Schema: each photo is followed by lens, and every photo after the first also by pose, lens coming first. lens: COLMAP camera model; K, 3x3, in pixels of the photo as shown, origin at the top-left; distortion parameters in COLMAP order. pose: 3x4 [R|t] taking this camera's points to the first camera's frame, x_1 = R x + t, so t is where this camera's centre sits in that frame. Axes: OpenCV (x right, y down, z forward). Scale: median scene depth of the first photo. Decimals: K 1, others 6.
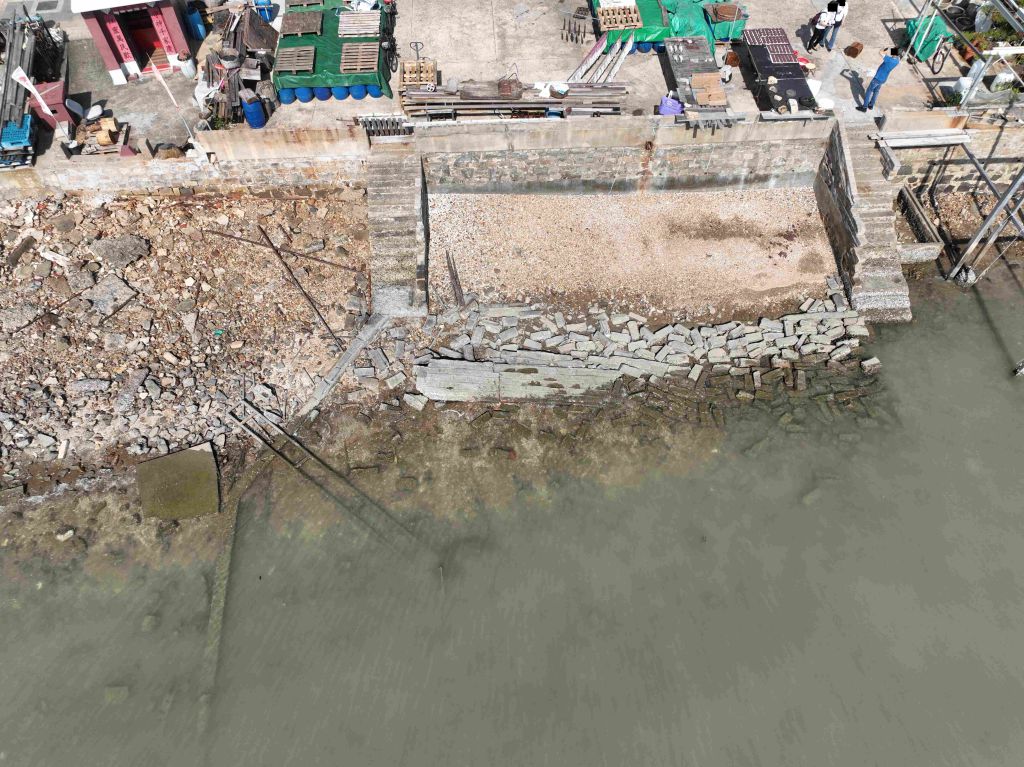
lens RADIAL K [[712.8, 0, 512.0], [0, 712.8, 383.5], [0, 0, 1]] dist [0.002304, 0.026948]
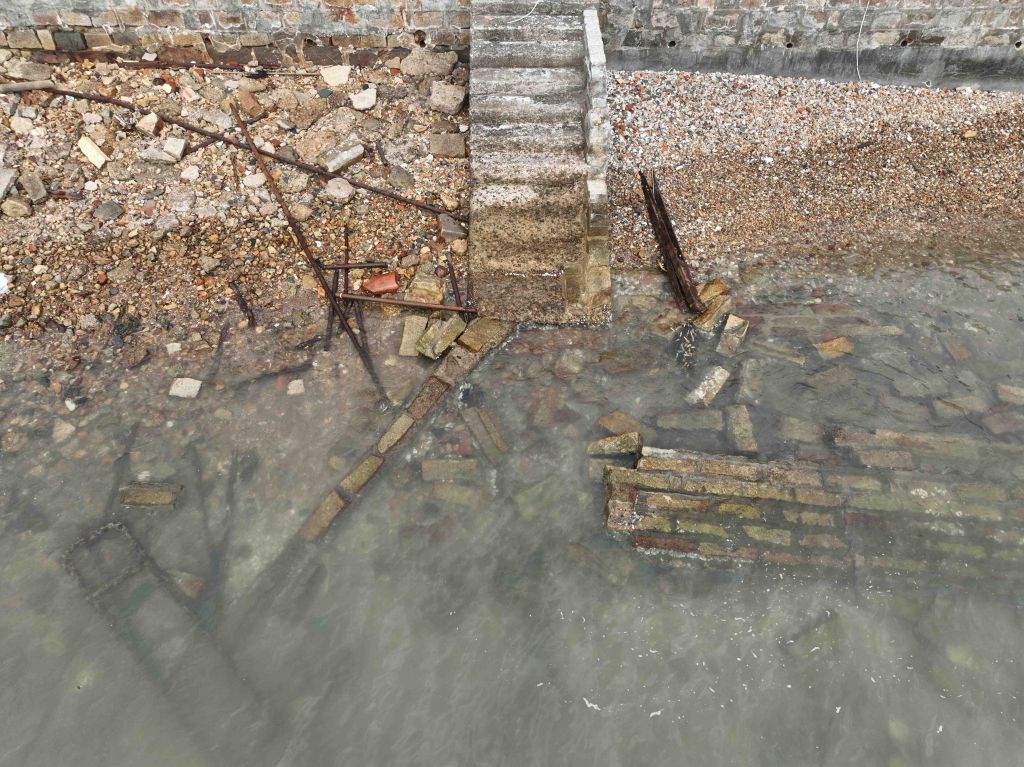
lens RADIAL K [[712.8, 0, 512.0], [0, 712.8, 383.5], [0, 0, 1]] dist [0.002304, 0.026948]
pose [[0.998288, 0.045467, -0.036794, -0.149387], [-0.048355, 0.995473, -0.081822, -0.028538], [0.032907, 0.083462, 0.995968, 0.579815]]
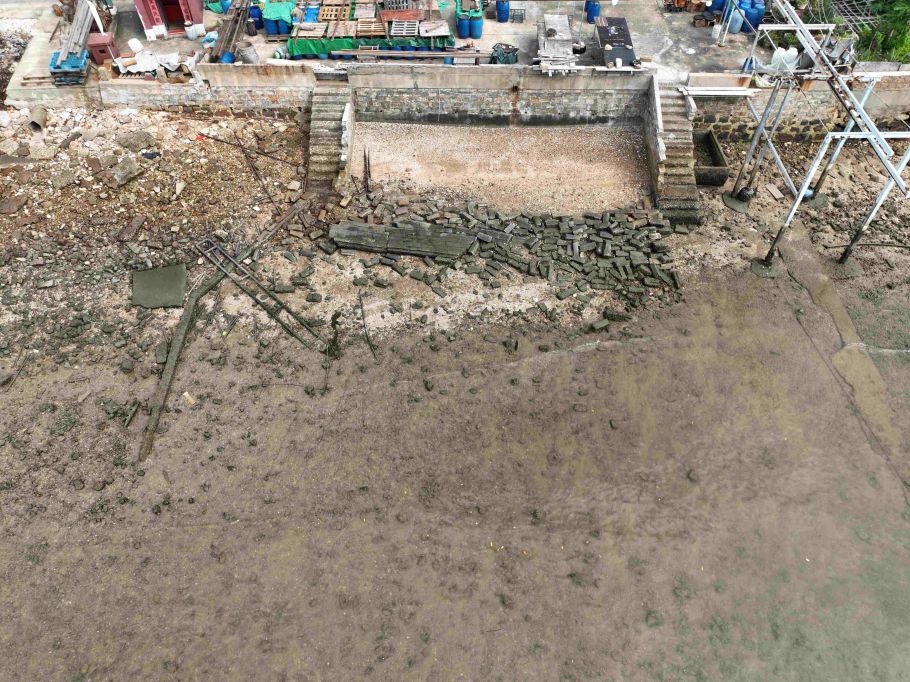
lens RADIAL K [[623.2, 0, 455.0], [0, 623.2, 341.0], [0, 0, 1]] dist [-0.002735, 0.035589]
pose [[0.996549, 0.060107, -0.057245, 0.173433], [-0.064367, 0.995050, -0.075719, 0.251843], [0.052410, 0.079142, 0.995485, -0.171531]]
